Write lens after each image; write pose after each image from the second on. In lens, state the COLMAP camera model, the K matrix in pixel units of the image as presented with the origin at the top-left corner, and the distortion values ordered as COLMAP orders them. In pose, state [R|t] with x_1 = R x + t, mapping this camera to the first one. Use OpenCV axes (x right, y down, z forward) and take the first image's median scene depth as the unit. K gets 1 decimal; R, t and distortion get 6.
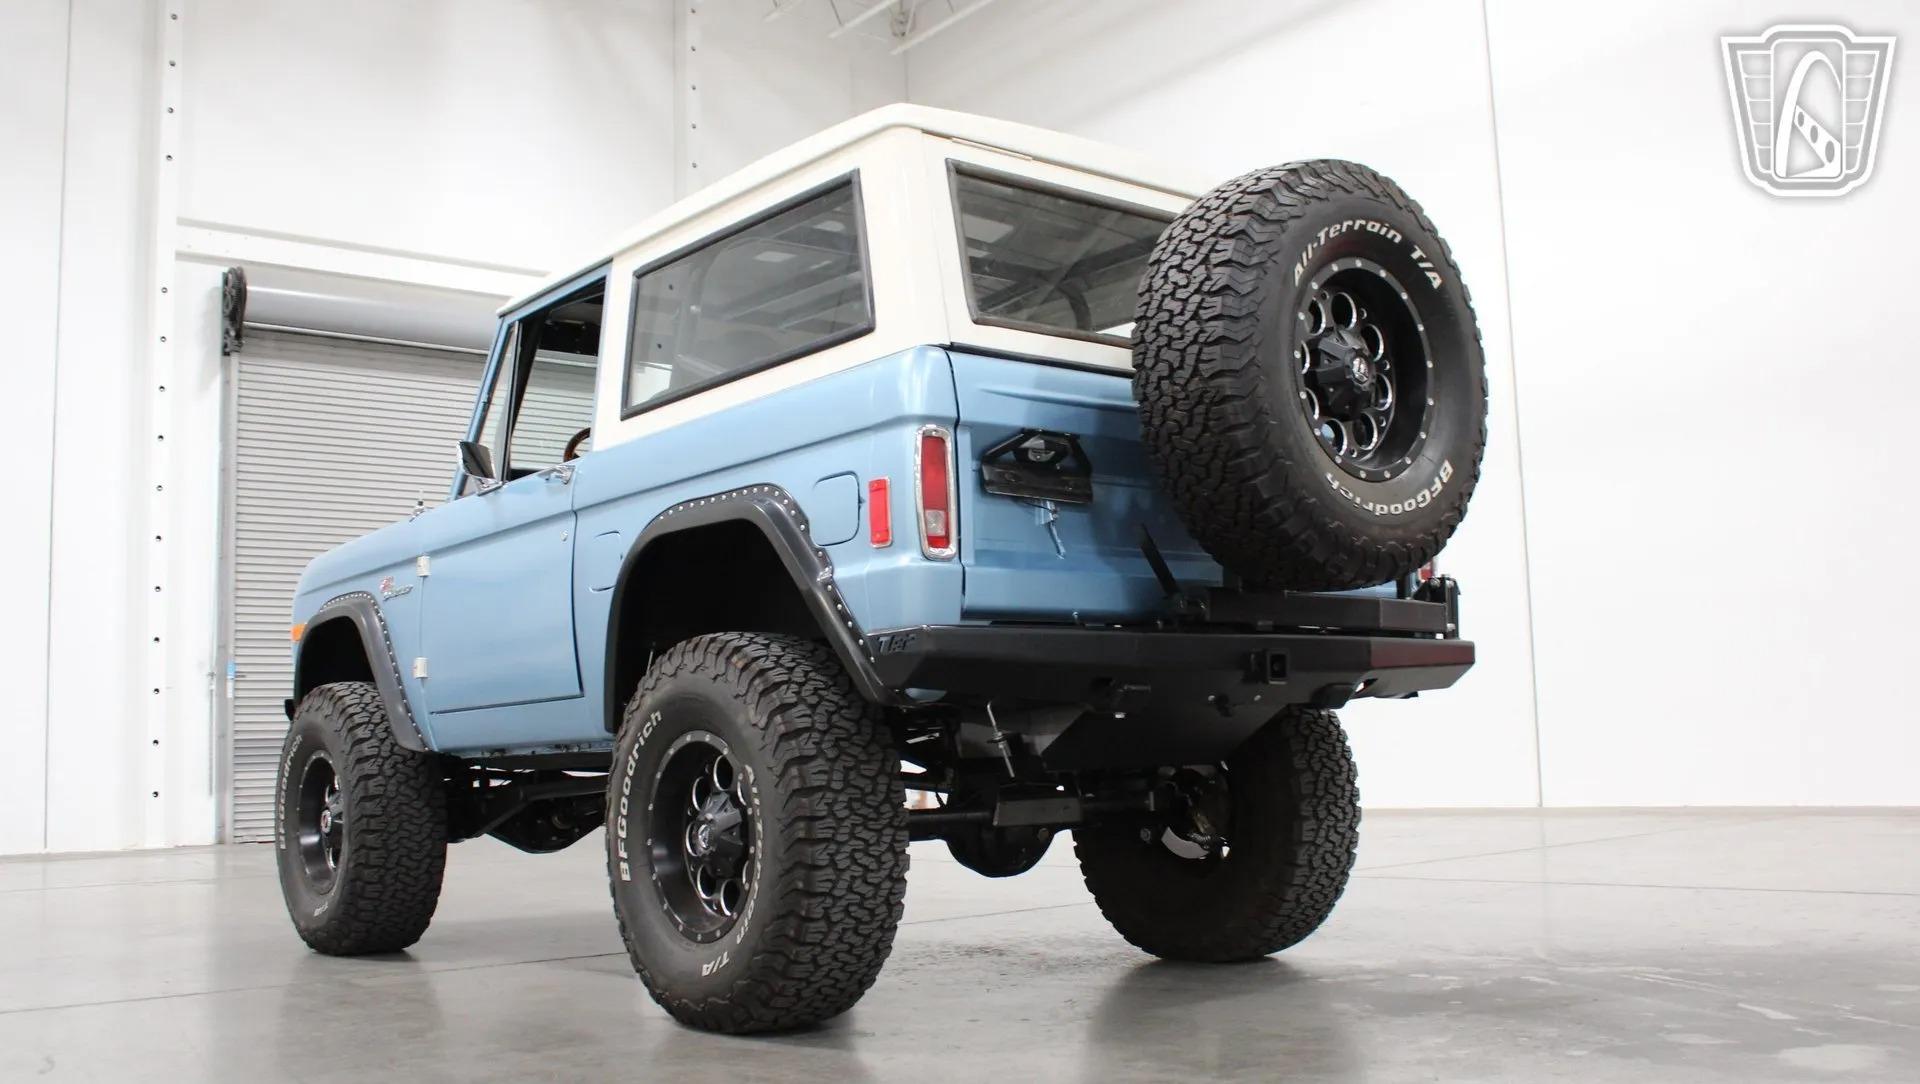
lens RADIAL K [[1780.4, 0, 961.6], [0, 1780.4, 548.0], [0, 0, 1]] dist [-0.059867, -0.003071]
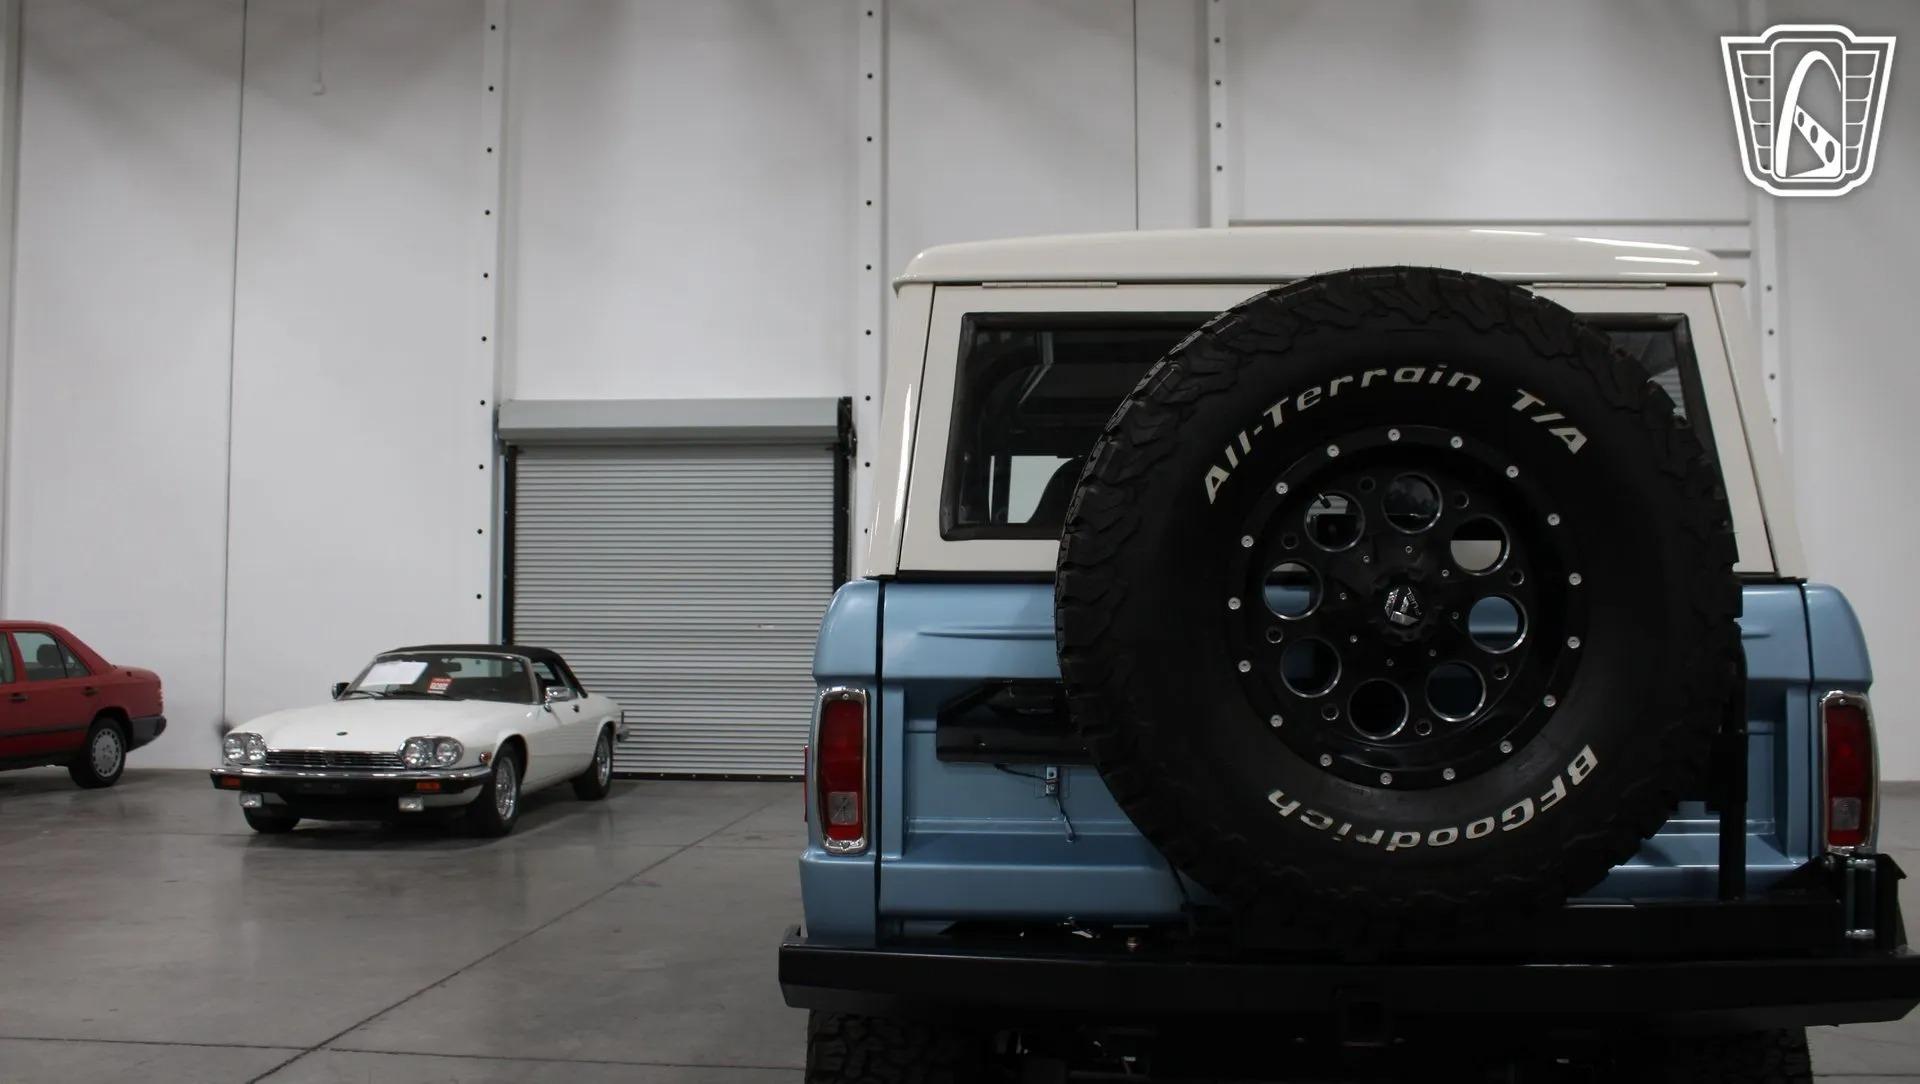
lens RADIAL K [[1630.4, 0, 991.7], [0, 1630.4, 568.1], [0, 0, 1]] dist [-0.182972, 0.172733]
pose [[0.725105, 0.008670, -0.688584, 0.507886], [0.052065, 0.996369, 0.067372, -0.159043], [0.686668, -0.084703, 0.722020, 0.492234]]
